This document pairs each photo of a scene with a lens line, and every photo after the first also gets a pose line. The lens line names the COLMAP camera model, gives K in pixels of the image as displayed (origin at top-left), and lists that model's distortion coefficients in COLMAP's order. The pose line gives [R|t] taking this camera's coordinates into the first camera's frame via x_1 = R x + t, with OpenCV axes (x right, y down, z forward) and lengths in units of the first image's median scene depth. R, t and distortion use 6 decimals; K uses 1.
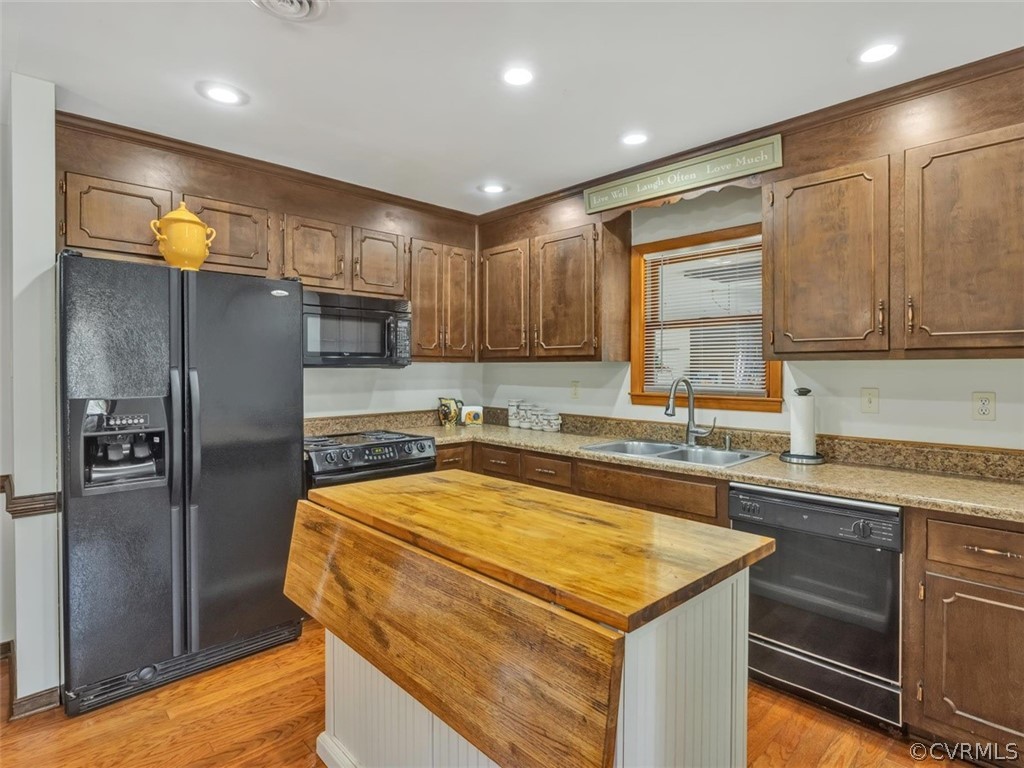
lens RADIAL K [[552.1, 0, 513.1], [0, 552.1, 373.5], [0, 0, 1]] dist [-0.001880, -0.000352]
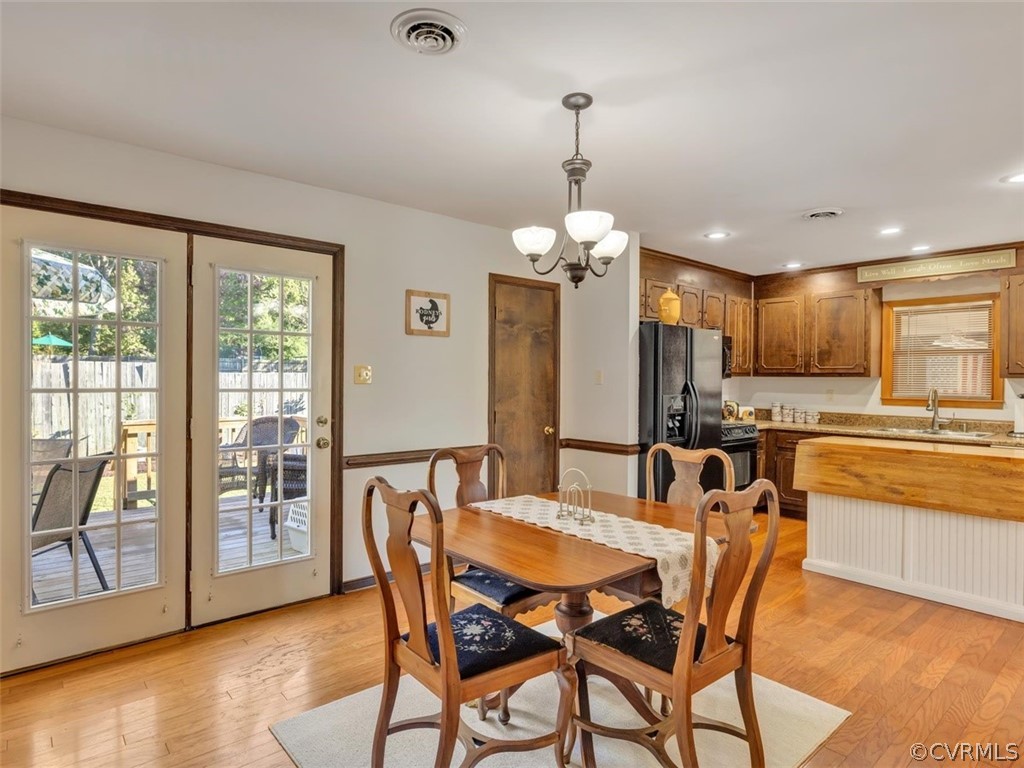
lens RADIAL K [[583.0, 0, 512.0], [0, 583.0, 384.0], [0, 0, 1]] dist [-0.002056, -0.000867]
pose [[0.998365, 0.008875, -0.056459, -0.717392], [-0.008933, 0.999960, -0.000778, 0.007644], [0.056450, 0.001281, 0.998405, -0.667273]]
